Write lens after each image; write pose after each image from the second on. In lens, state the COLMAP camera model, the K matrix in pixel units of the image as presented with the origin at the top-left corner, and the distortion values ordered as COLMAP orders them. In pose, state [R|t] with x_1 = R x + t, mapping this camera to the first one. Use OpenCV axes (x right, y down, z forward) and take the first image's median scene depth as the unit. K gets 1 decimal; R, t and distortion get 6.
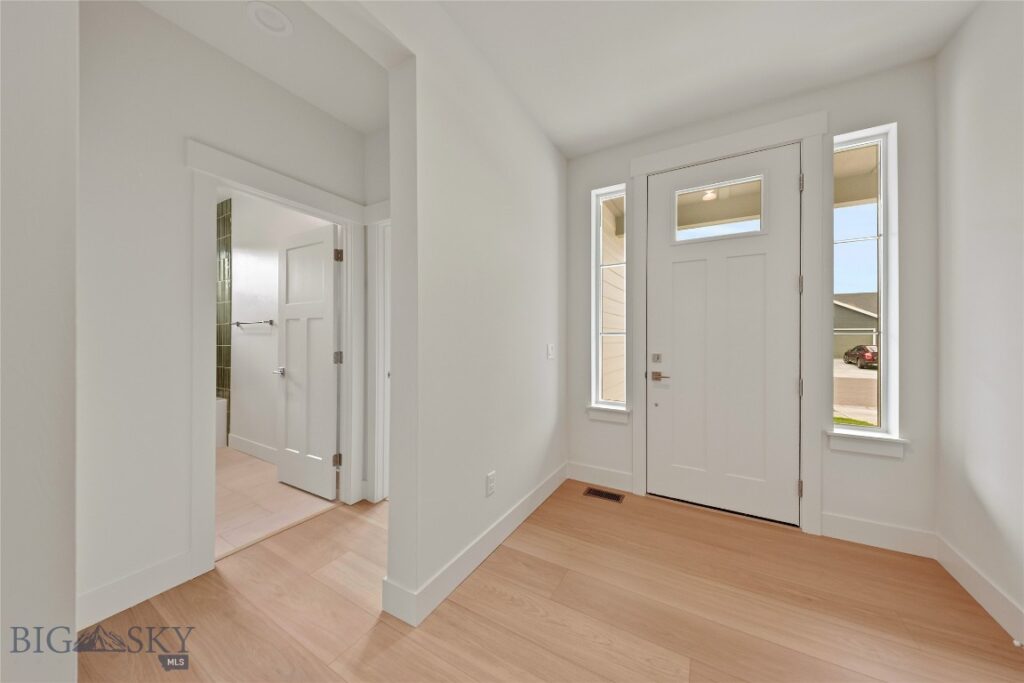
lens RADIAL K [[334.9, 0, 511.8], [0, 334.9, 336.0], [0, 0, 1]] dist [-0.017626, -0.000018]
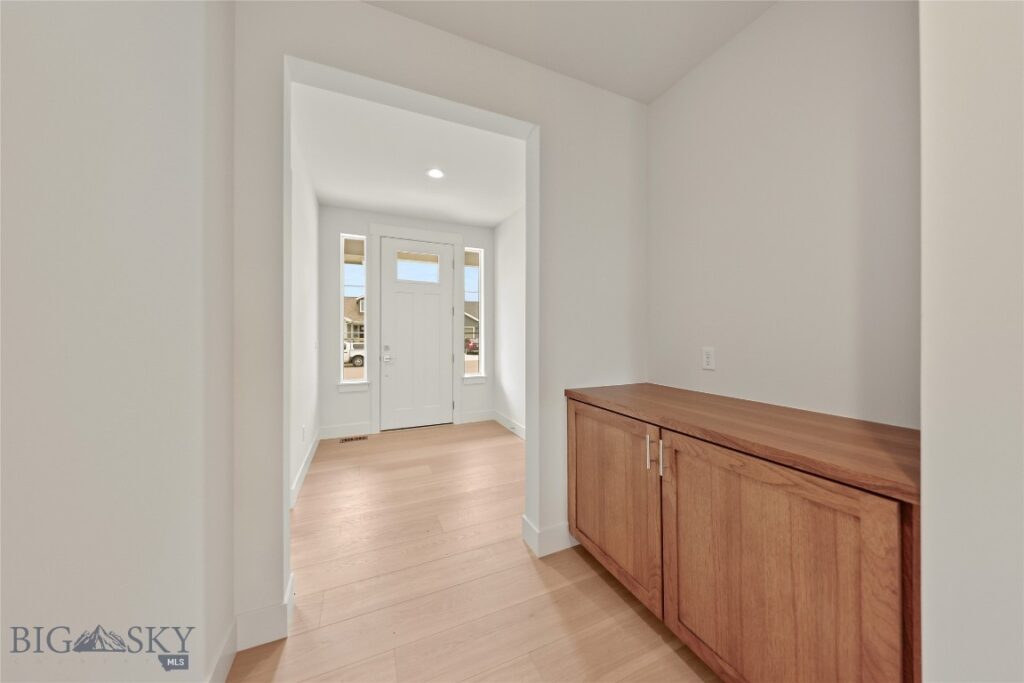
lens RADIAL K [[348.6, 0, 520.5], [0, 348.6, 337.4], [0, 0, 1]] dist [0.000600, -0.002983]
pose [[0.572478, -0.010650, 0.819851, -0.595840], [0.000543, 0.999920, 0.012610, -0.007588], [-0.819920, -0.006774, 0.572439, -0.534912]]
